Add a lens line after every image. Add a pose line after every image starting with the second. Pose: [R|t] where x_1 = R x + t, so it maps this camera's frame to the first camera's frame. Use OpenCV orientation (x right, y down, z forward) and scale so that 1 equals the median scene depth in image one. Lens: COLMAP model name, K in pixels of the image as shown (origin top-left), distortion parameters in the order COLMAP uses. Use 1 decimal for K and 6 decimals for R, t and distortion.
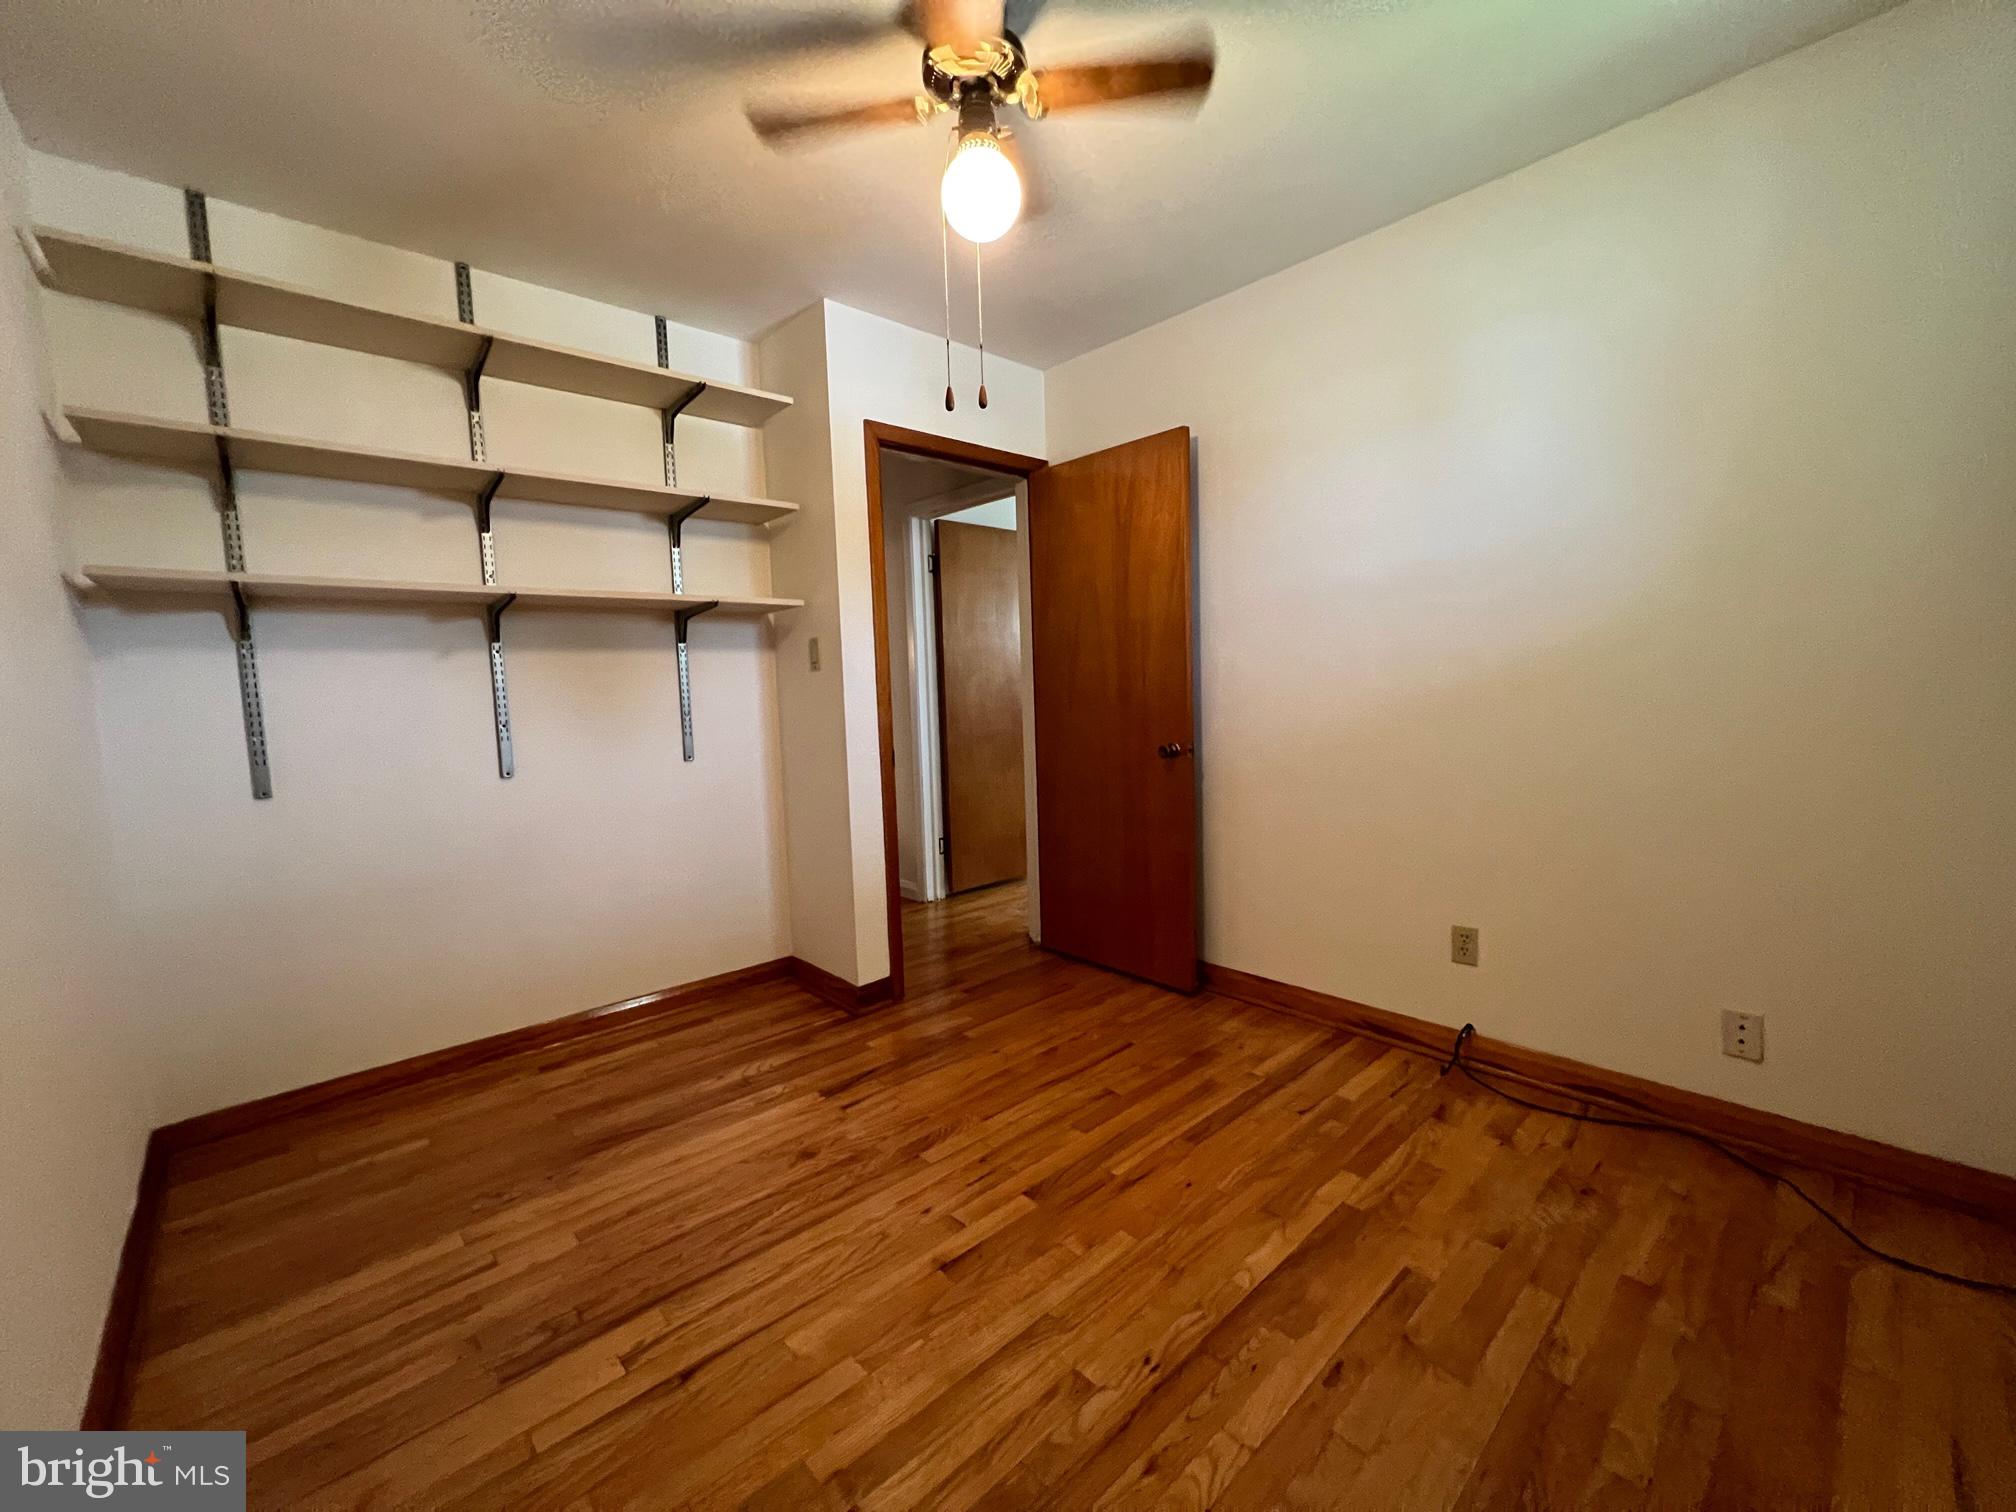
lens RADIAL K [[812.2, 0, 1003.7], [0, 812.2, 761.4], [0, 0, 1]] dist [-0.000659, 0.000024]
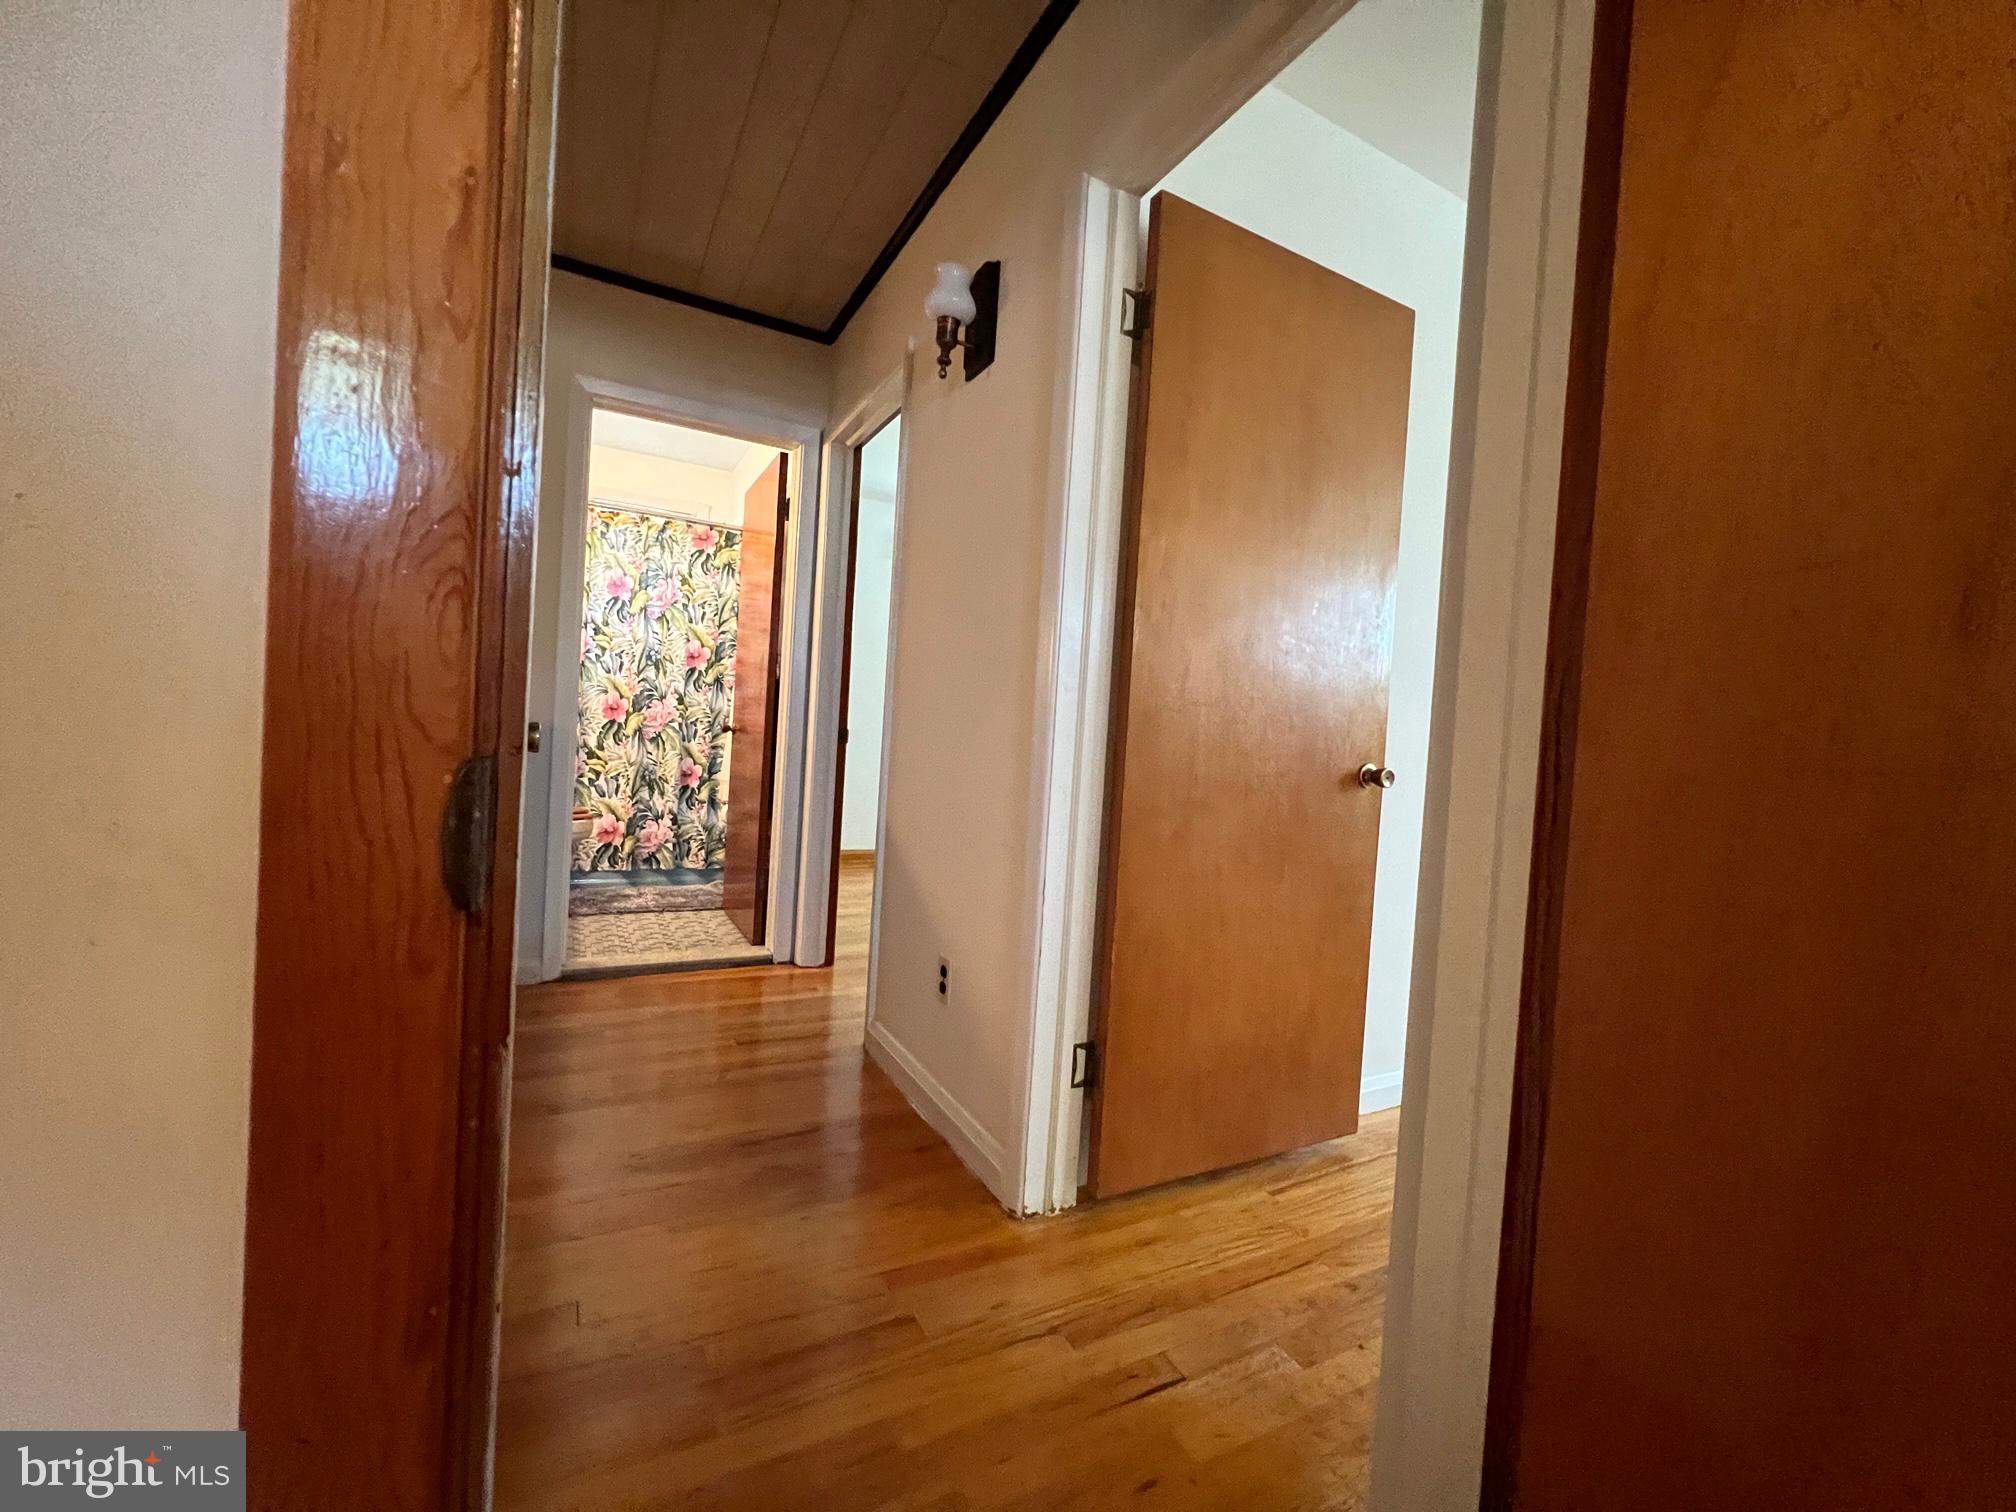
lens RADIAL K [[812.2, 0, 1002.6], [0, 812.2, 747.5], [0, 0, 1]] dist [-0.000659, 0.000024]
pose [[0.962251, 0.101509, -0.252526, -0.030716], [-0.115895, 0.992342, -0.042721, -0.023199], [0.246256, 0.070374, 0.966647, 0.620704]]
